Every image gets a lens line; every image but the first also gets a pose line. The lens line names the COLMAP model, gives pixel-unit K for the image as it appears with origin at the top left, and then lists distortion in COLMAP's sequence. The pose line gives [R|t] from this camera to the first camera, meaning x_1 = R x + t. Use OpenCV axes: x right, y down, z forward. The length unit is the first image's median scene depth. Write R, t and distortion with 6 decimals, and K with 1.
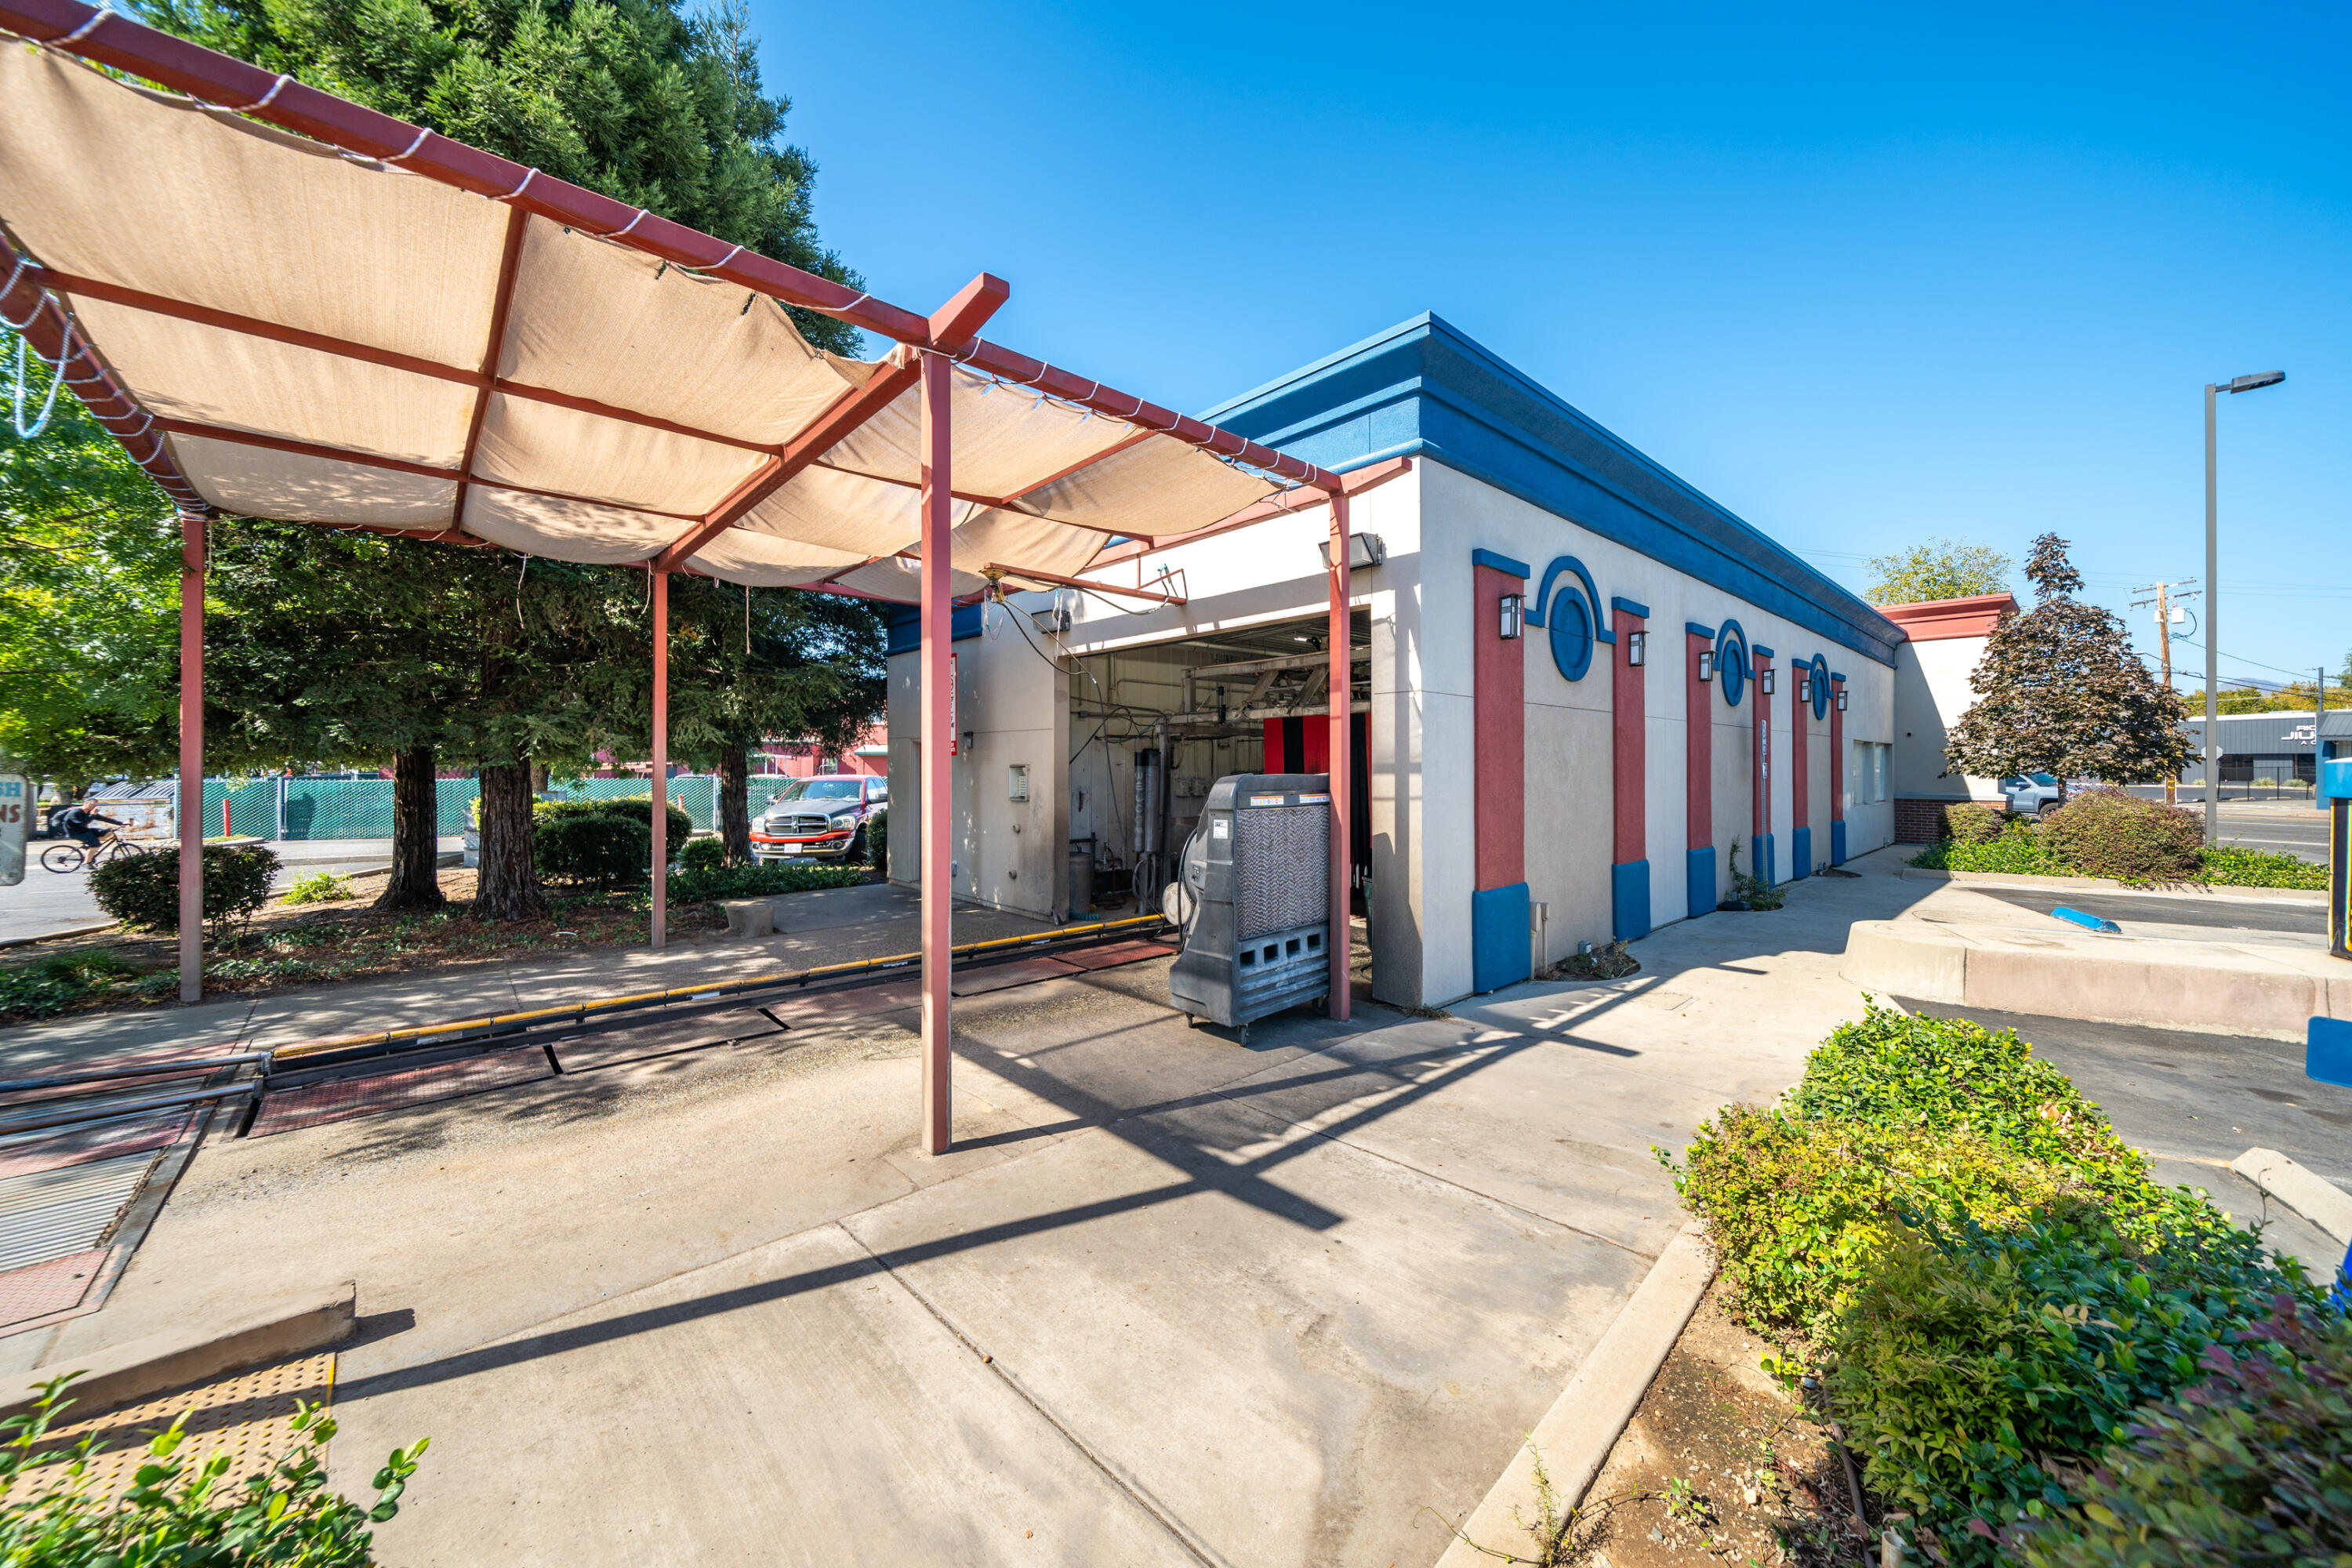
lens RADIAL K [[867.7, 0, 1180.7], [0, 867.7, 773.6], [0, 0, 1]] dist [-0.000104, 0.000000]
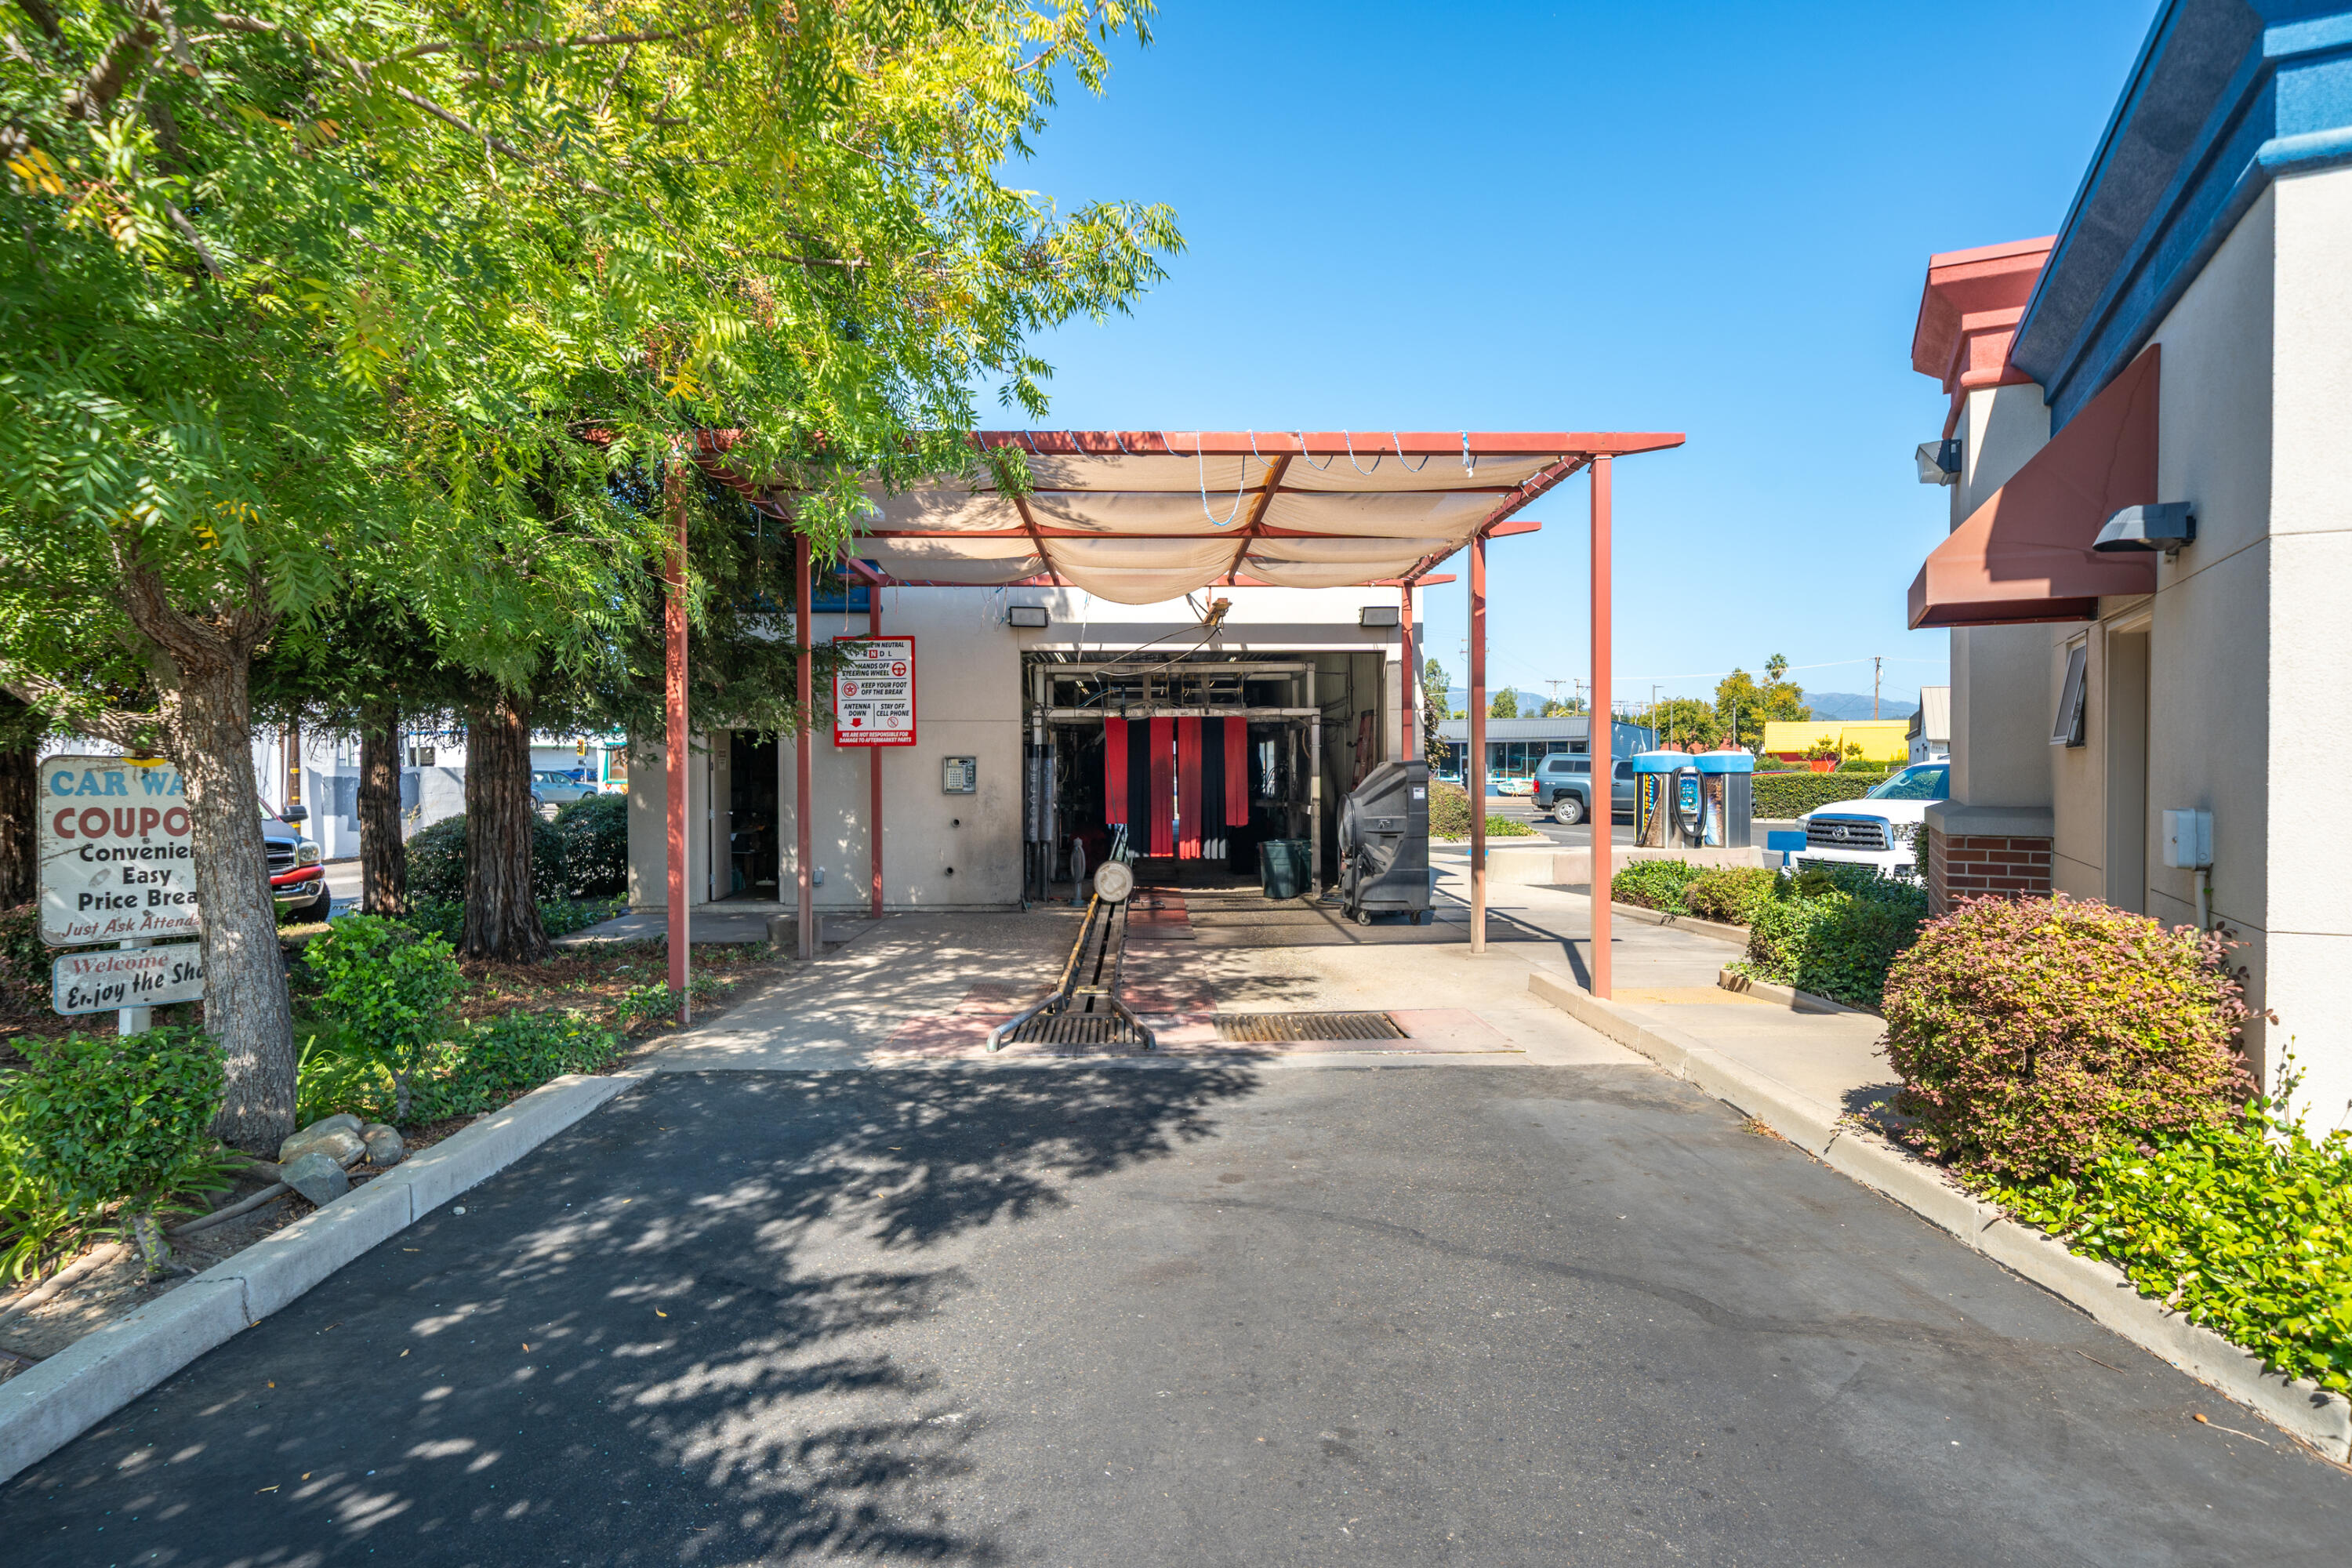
lens RADIAL K [[1282.3, 0, 1171.8], [0, 1282.3, 782.7], [0, 0, 1]] dist [0.000346, 0.000002]
pose [[0.660515, -0.007970, 0.750770, -1.387531], [0.002969, 0.999964, 0.008003, 0.012598], [-0.750807, -0.003057, 0.660515, -0.155396]]
